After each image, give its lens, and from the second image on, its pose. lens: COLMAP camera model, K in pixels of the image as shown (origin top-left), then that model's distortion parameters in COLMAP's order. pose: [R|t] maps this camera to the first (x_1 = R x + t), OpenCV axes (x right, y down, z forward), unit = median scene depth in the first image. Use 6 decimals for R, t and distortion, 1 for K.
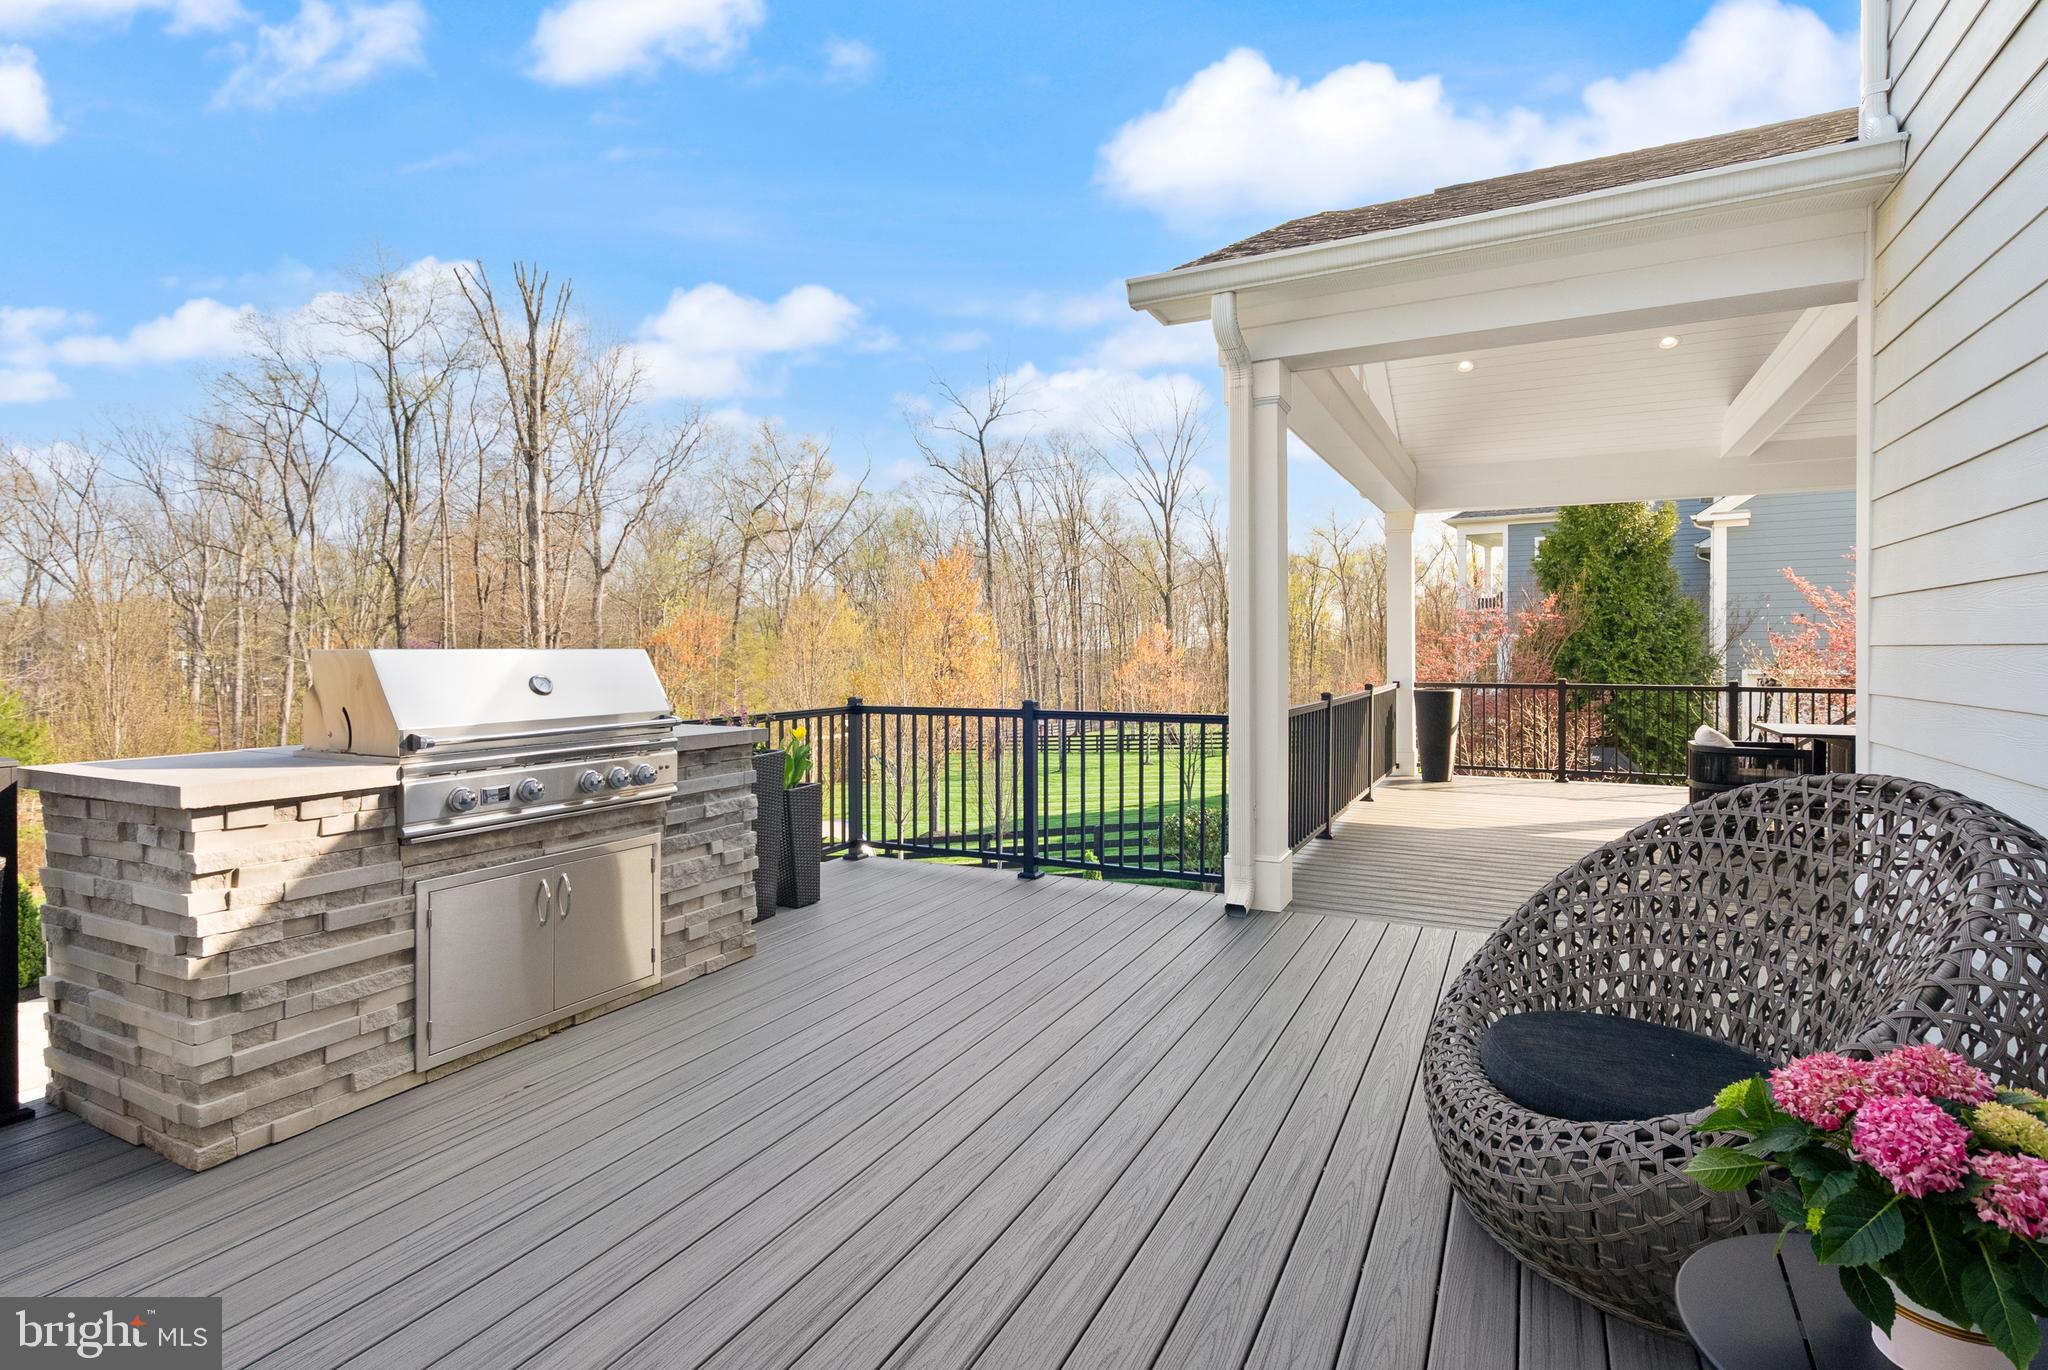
lens RADIAL K [[997.0, 0, 1024.0], [0, 997.0, 685.0], [0, 0, 1]] dist [-0.001149, 0.000395]
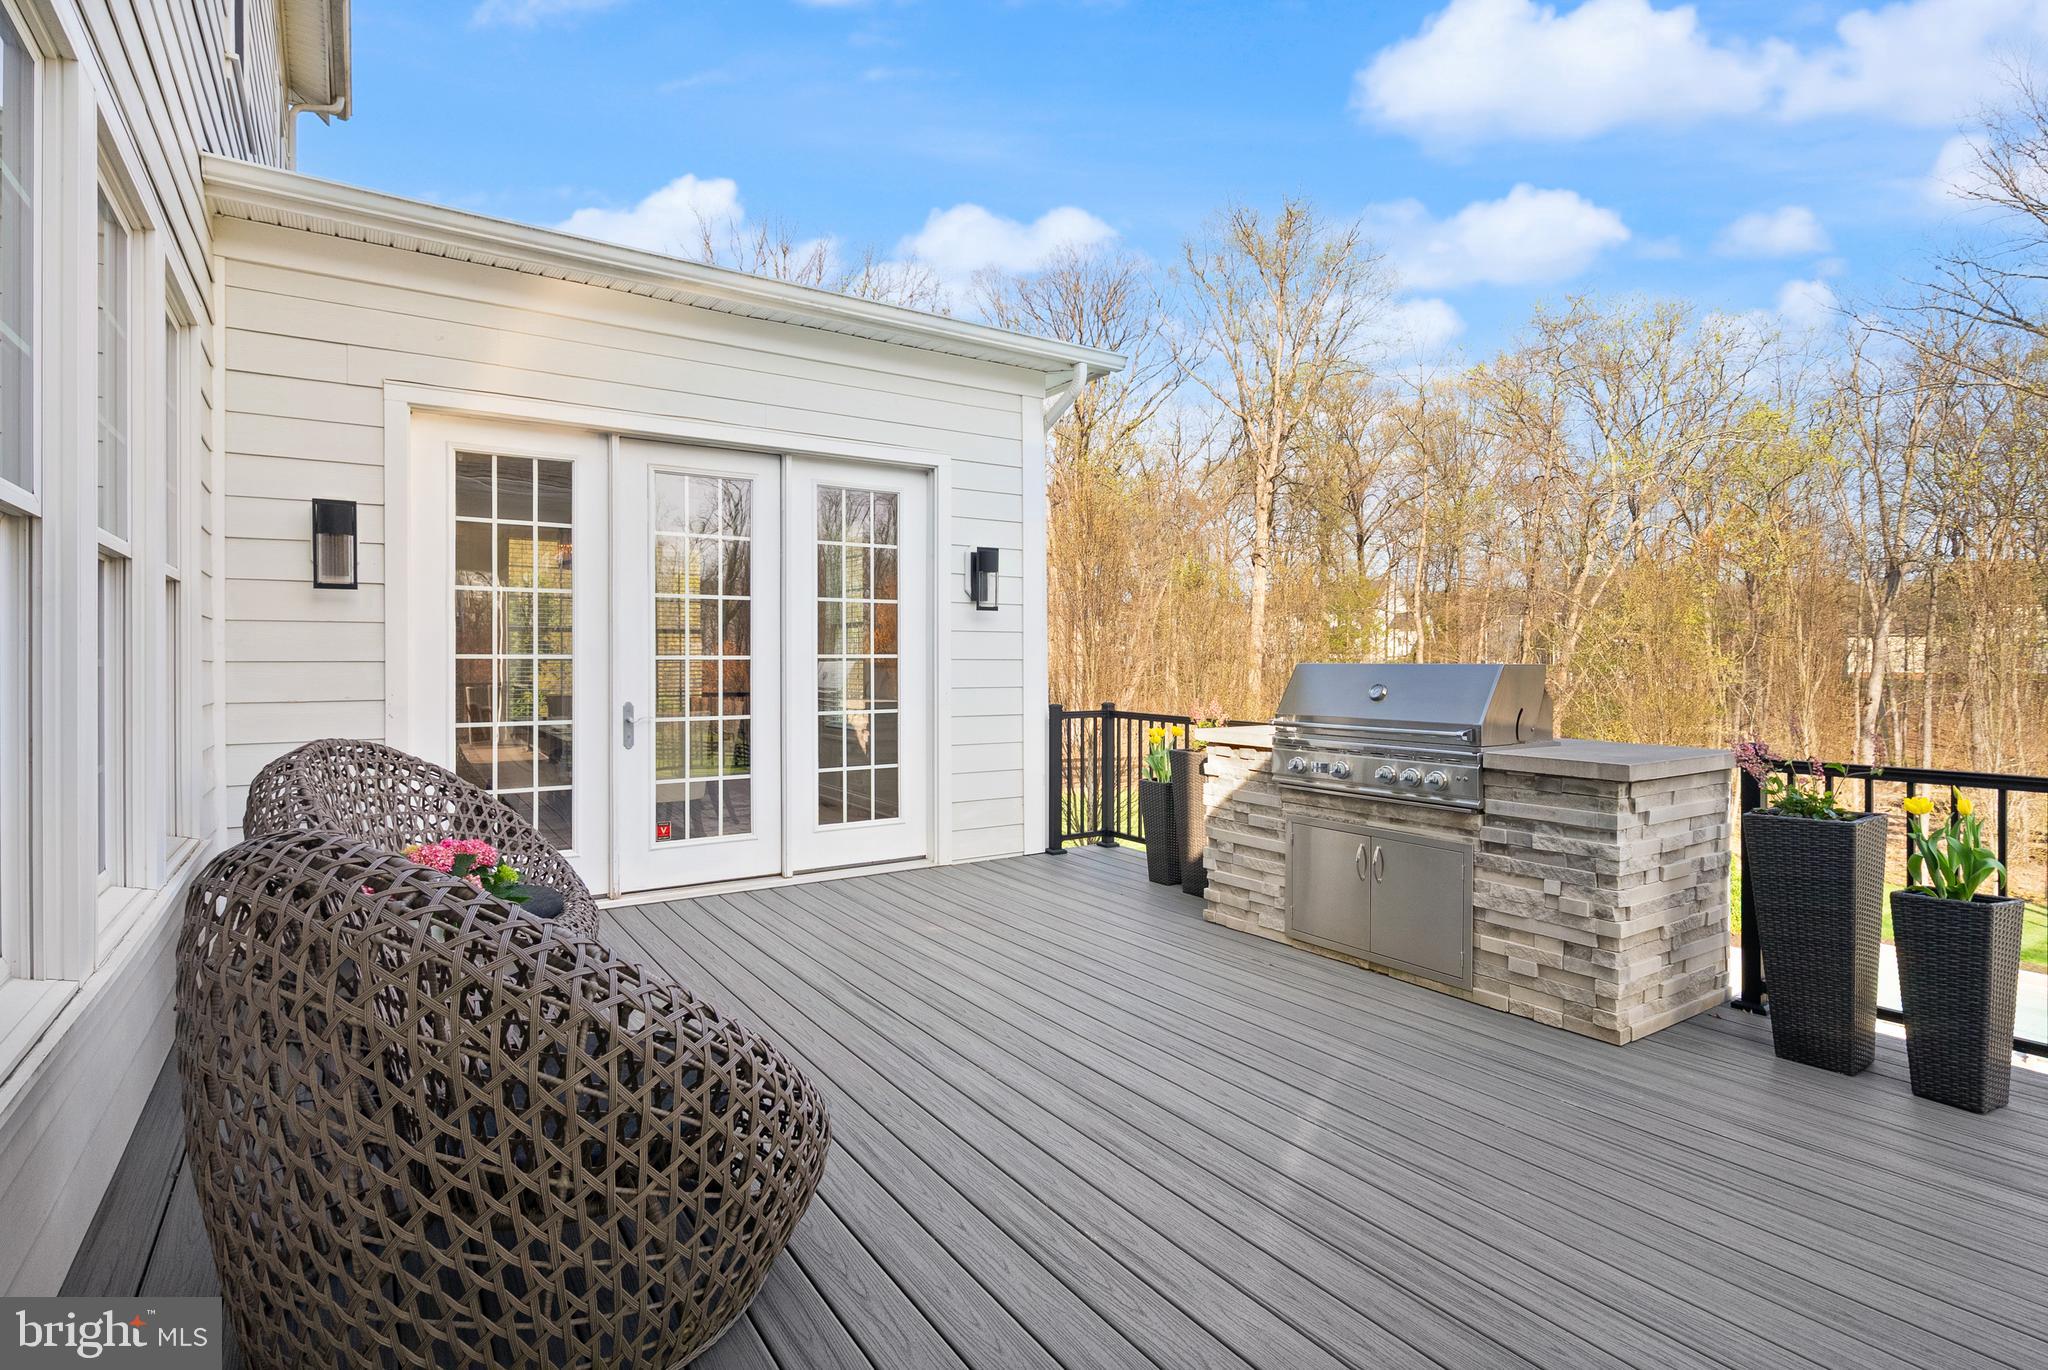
lens RADIAL K [[997.0, 0, 1024.0], [0, 997.0, 685.0], [0, 0, 1]] dist [-0.001149, 0.000395]
pose [[-0.482272, 0.025505, -0.875650, 1.016670], [-0.028614, 0.998584, 0.044845, -0.065080], [0.875554, 0.046683, -0.480859, 1.475053]]
